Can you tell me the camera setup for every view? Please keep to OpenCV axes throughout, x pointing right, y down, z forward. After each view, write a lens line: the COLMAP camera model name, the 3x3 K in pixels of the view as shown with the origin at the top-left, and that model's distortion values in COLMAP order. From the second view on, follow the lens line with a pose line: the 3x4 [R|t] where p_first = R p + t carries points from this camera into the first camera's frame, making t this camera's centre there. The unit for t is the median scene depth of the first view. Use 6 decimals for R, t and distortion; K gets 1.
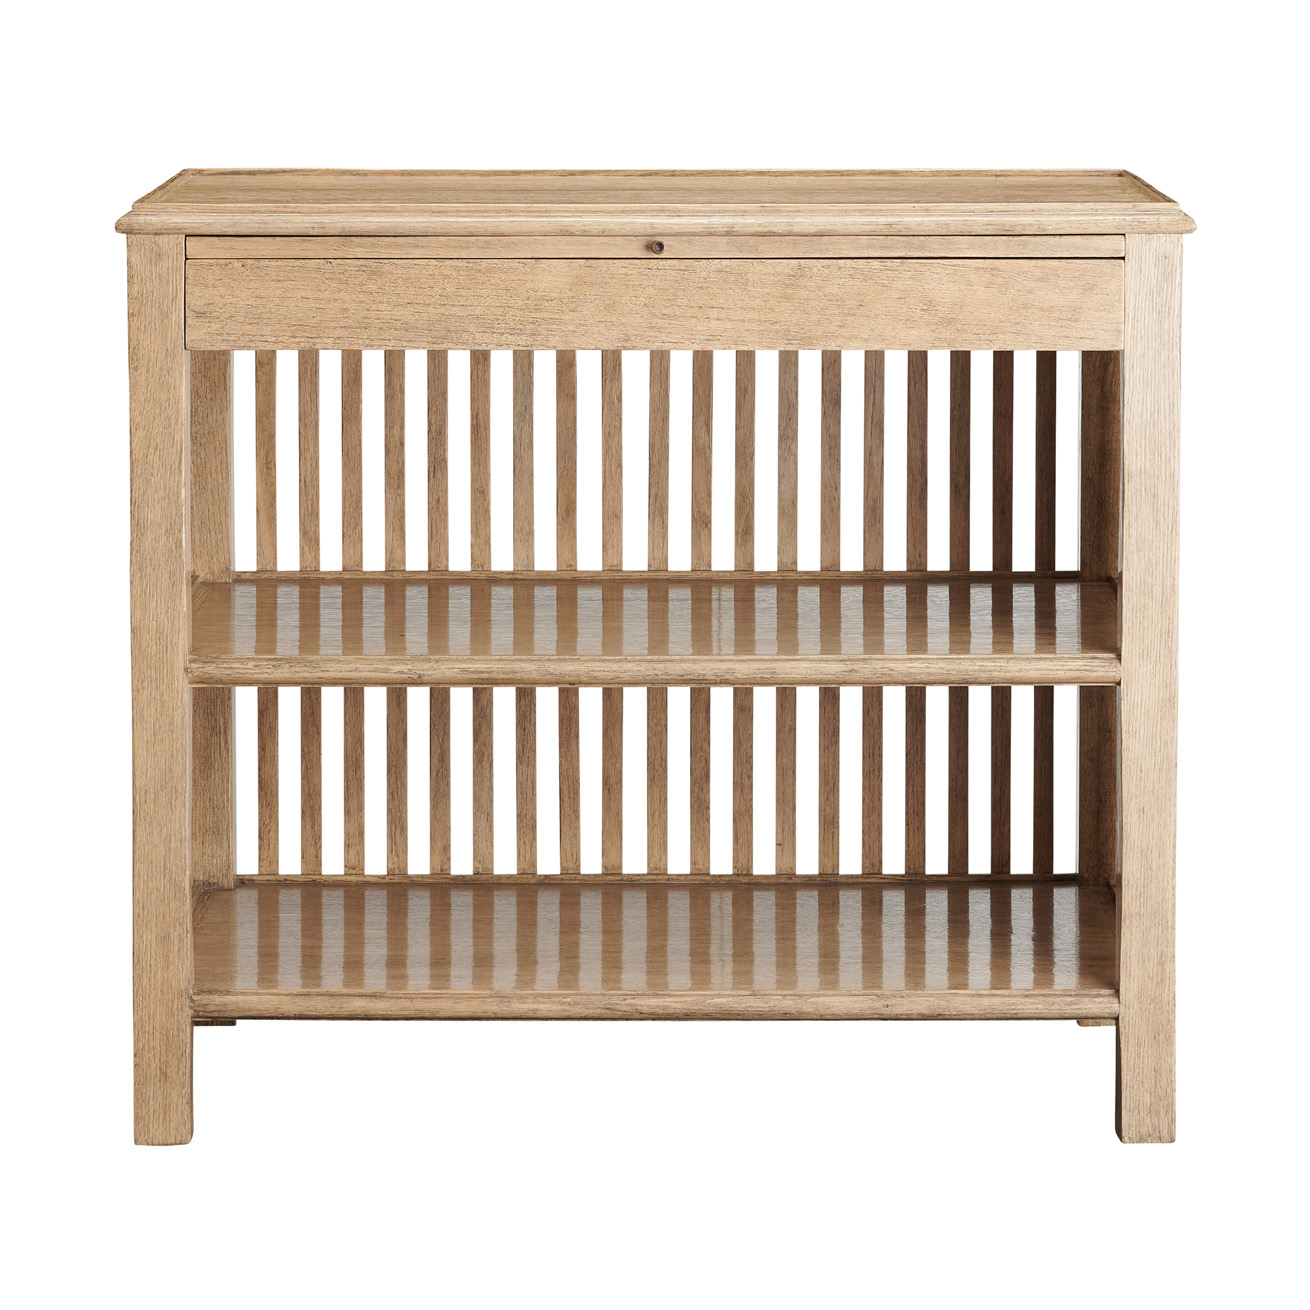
lens RADIAL K [[5664.7, 0, 651.9], [0, 5664.7, 657.6], [0, 0, 1]] dist [-0.004529, 0.000000]
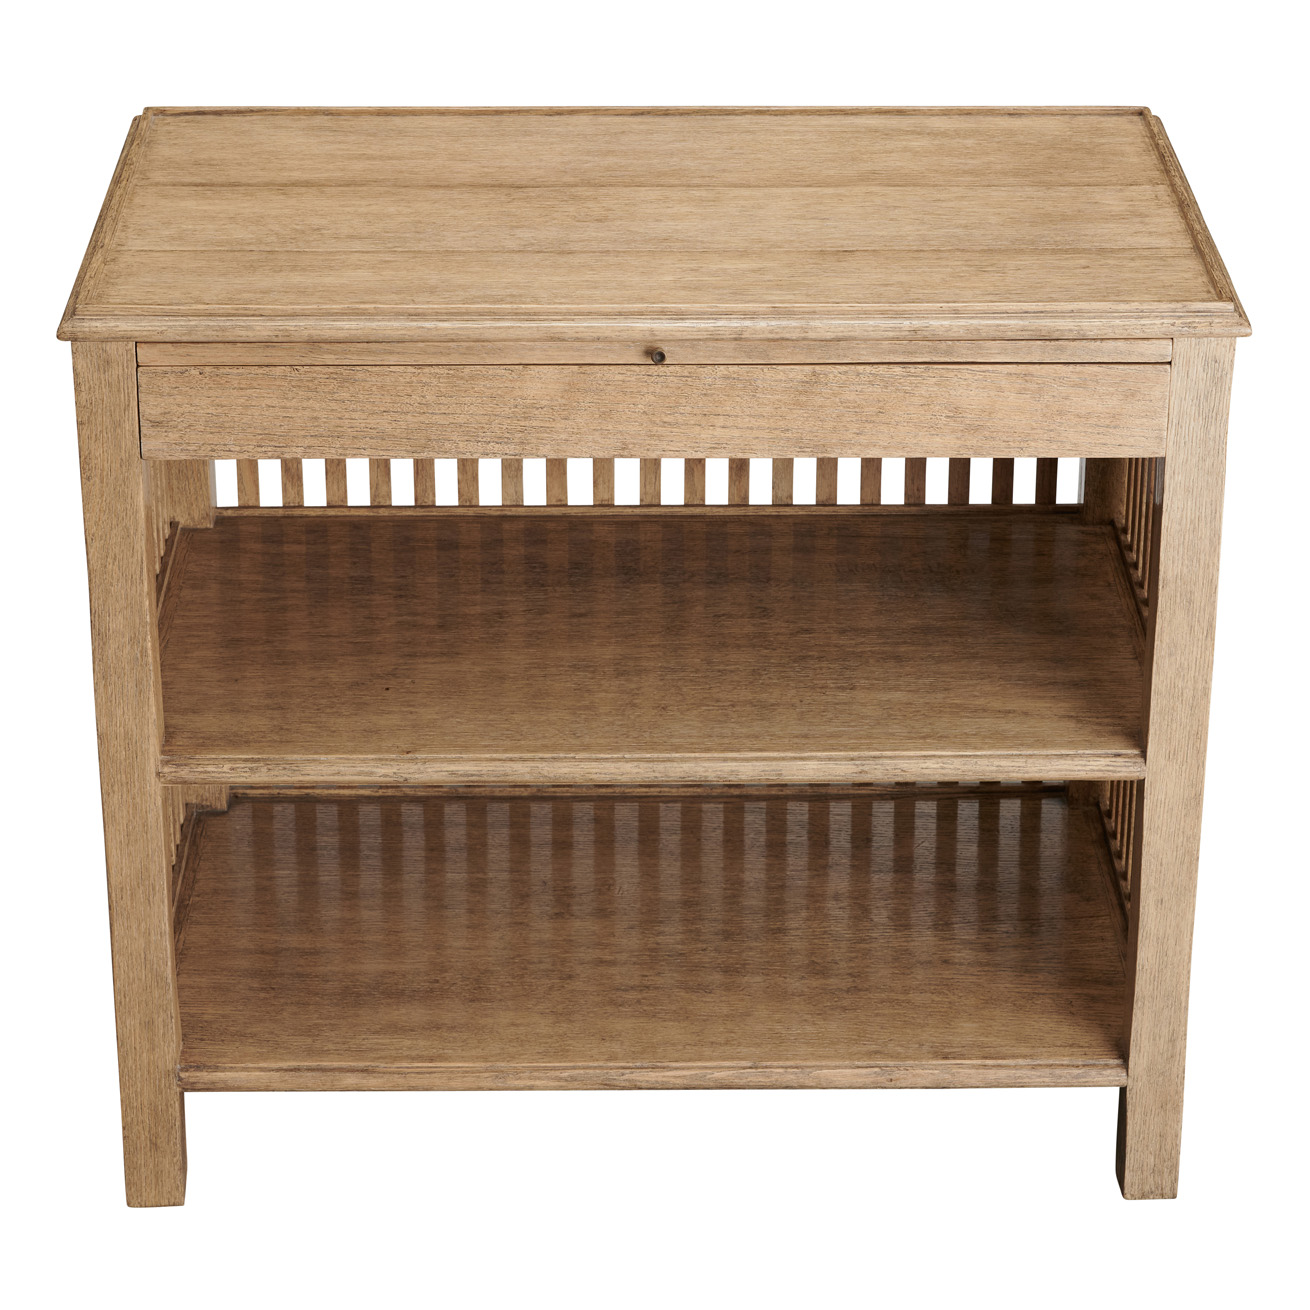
lens RADIAL K [[3806.5, 0, 664.2], [0, 3806.5, 655.0], [0, 0, 1]] dist [-0.016535, 0.000000]
pose [[0.999835, -0.005007, 0.017474, -0.008838], [-0.000970, 0.945254, 0.326334, -0.223875], [-0.018151, -0.326297, 0.945093, 0.405166]]
